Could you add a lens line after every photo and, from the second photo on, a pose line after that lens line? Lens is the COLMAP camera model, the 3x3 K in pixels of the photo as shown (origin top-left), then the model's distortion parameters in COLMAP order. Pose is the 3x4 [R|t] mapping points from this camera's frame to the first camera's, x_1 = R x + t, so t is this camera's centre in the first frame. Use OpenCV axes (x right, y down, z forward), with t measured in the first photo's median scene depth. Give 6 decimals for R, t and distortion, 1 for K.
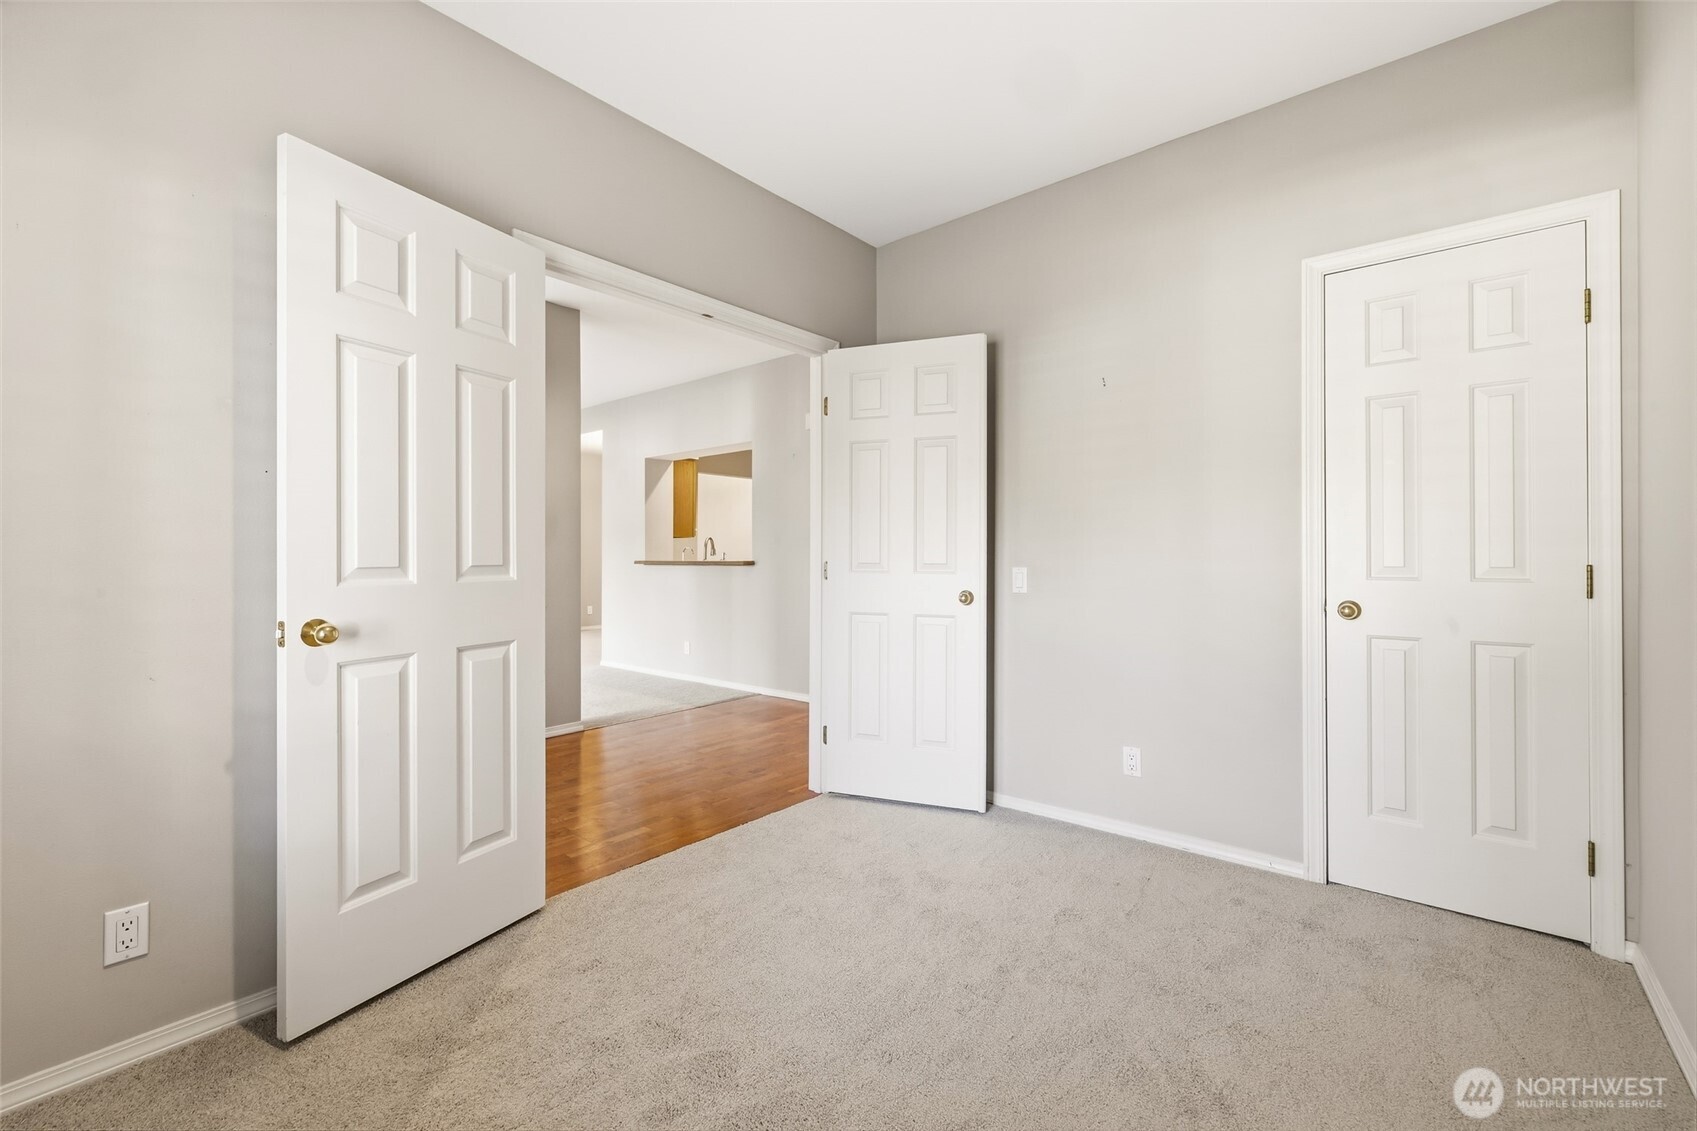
lens RADIAL K [[710.8, 0, 845.7], [0, 710.8, 559.2], [0, 0, 1]] dist [0.000481, 0.000294]
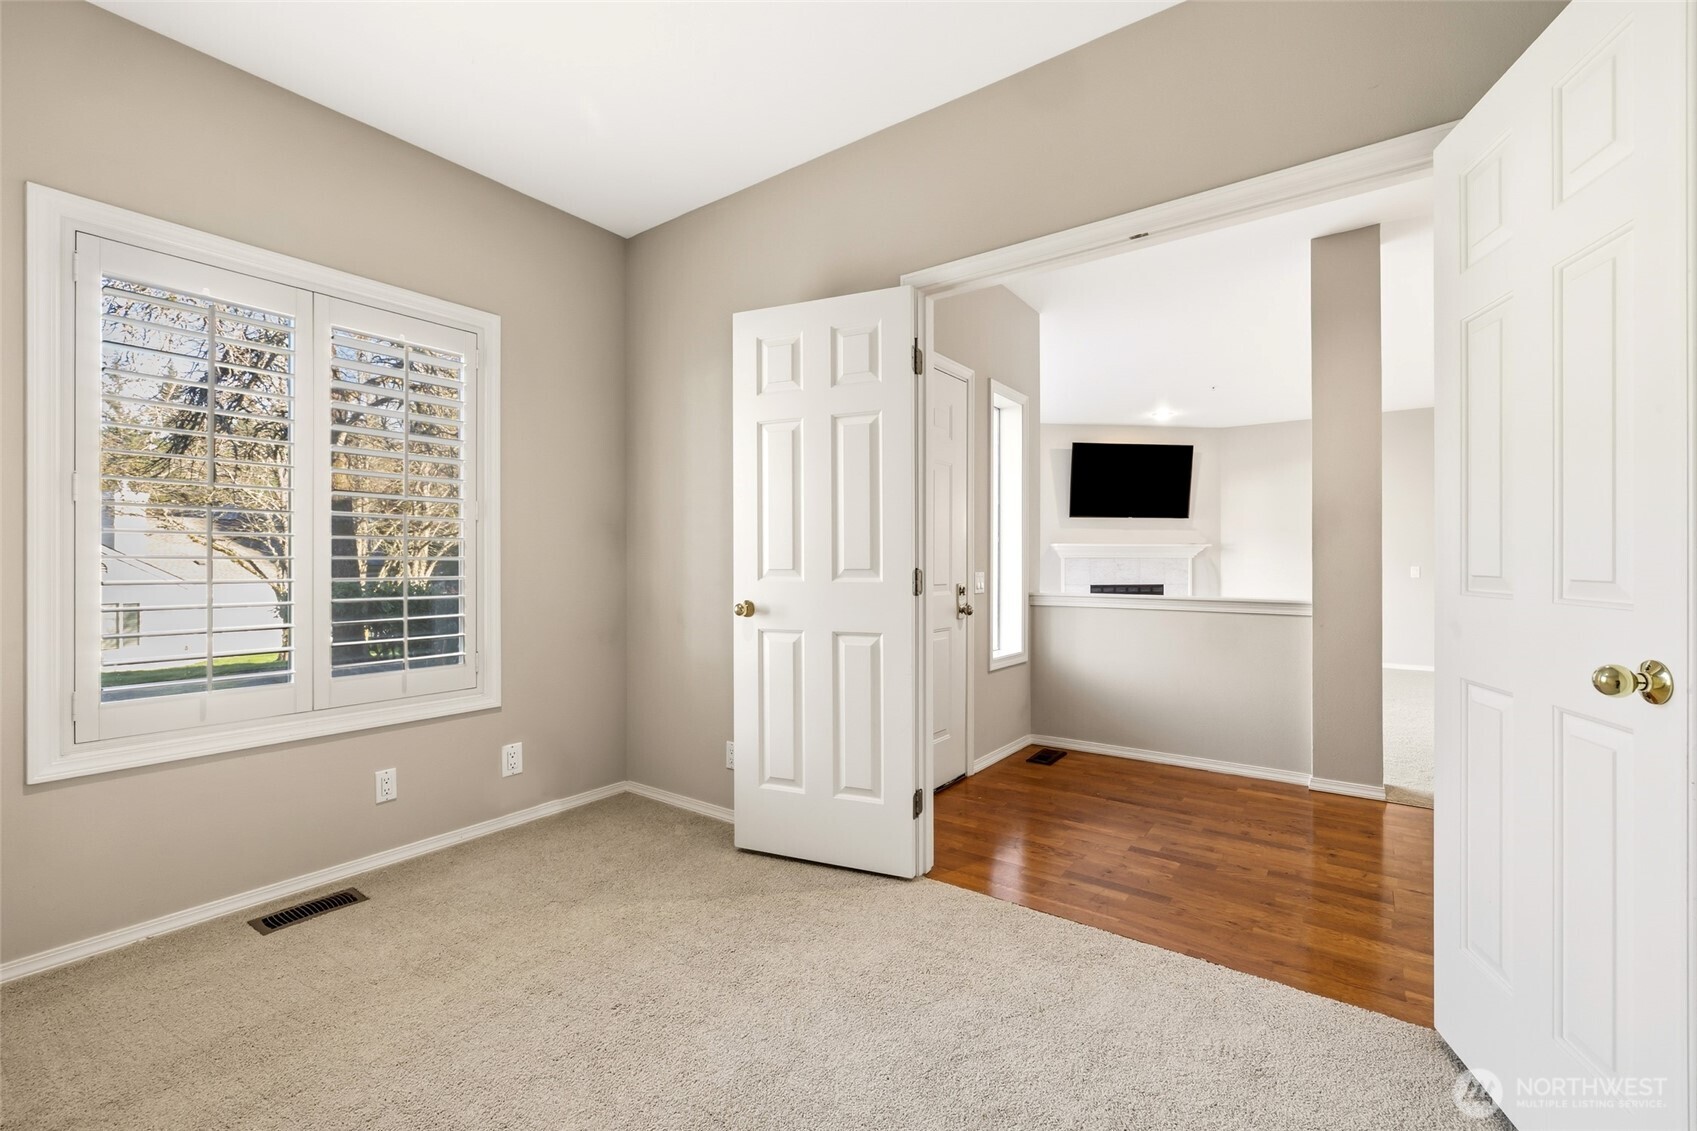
lens RADIAL K [[710.8, 0, 845.7], [0, 710.8, 559.2], [0, 0, 1]] dist [0.000481, 0.000294]
pose [[0.062321, -0.002136, -0.998054, 0.751195], [-0.002178, 0.999995, -0.002277, -0.006117], [0.998054, 0.002316, 0.062316, 0.929935]]
